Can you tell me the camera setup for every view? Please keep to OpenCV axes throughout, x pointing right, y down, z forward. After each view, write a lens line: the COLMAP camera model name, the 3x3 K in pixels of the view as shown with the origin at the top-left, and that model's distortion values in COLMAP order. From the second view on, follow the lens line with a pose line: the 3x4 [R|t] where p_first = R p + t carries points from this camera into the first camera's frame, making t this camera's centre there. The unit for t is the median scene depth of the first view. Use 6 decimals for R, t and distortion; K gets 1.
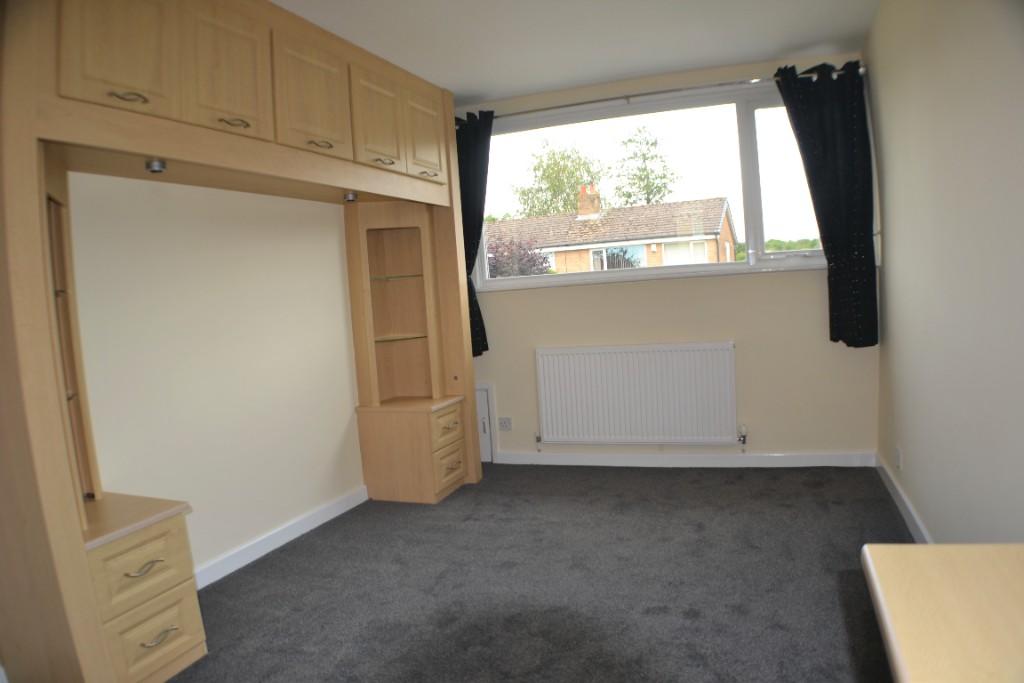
lens RADIAL K [[705.7, 0, 512.0], [0, 705.7, 341.5], [0, 0, 1]] dist [-0.122721, -0.000637]
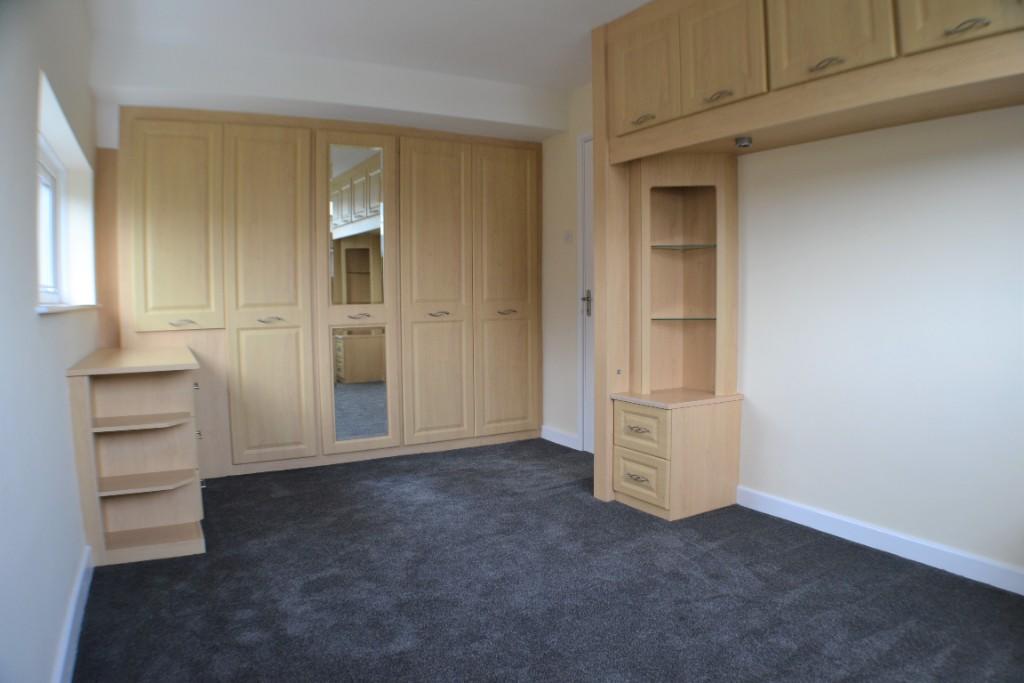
lens RADIAL K [[705.7, 0, 512.0], [0, 705.7, 341.5], [0, 0, 1]] dist [-0.122721, -0.000637]
pose [[-0.640793, 0.123296, -0.757748, 0.601212], [-0.013343, 0.985082, 0.171569, -0.097530], [0.767598, 0.120051, -0.629588, 1.265560]]
